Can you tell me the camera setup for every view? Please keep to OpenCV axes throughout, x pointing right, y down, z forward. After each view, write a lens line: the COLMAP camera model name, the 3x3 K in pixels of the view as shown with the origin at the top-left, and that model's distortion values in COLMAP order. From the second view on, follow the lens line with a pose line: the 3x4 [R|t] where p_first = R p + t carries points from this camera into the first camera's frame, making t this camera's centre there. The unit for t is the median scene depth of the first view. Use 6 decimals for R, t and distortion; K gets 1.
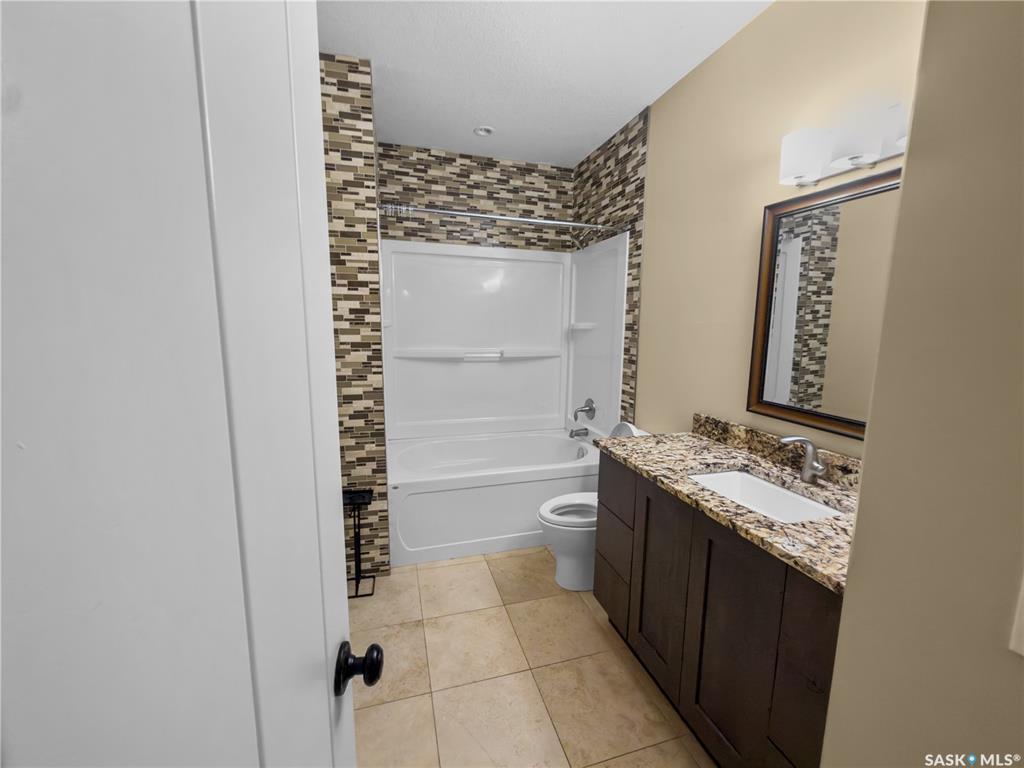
lens RADIAL K [[411.3, 0, 512.0], [0, 411.3, 384.0], [0, 0, 1]] dist [-0.000637, -0.000104]
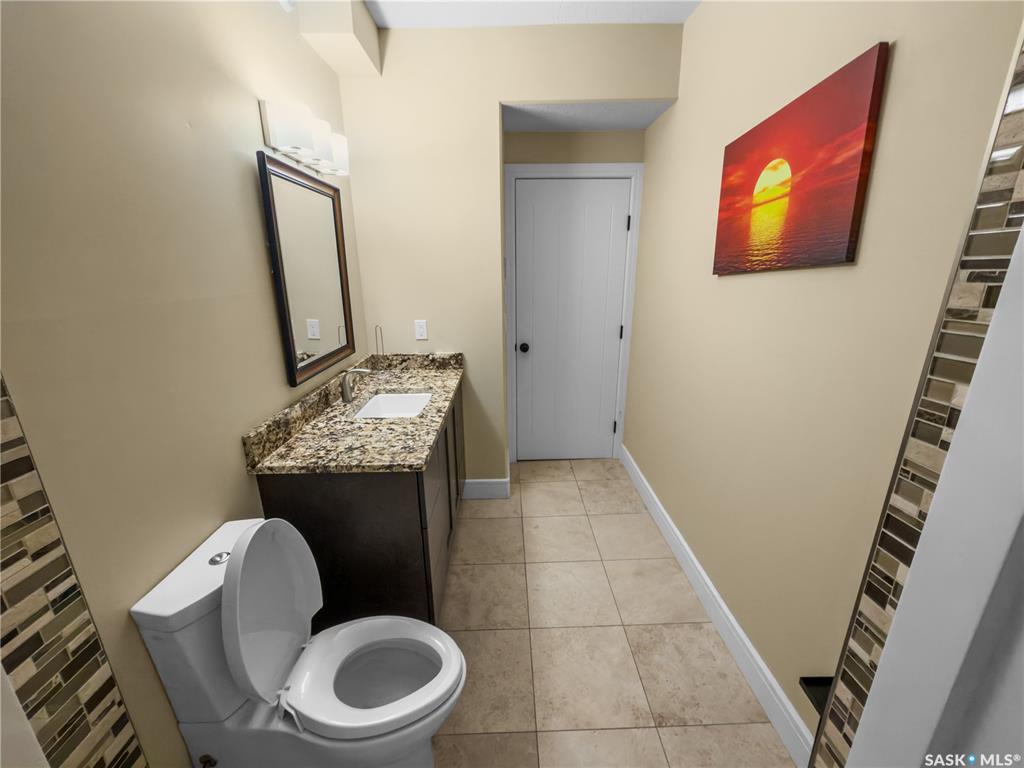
lens RADIAL K [[411.3, 0, 512.0], [0, 411.3, 384.0], [0, 0, 1]] dist [-0.000637, -0.000104]
pose [[-0.962999, -0.078487, 0.257822, -0.133164], [0.037545, 0.908255, 0.416728, -0.307165], [-0.266876, 0.410989, -0.871703, 1.678437]]
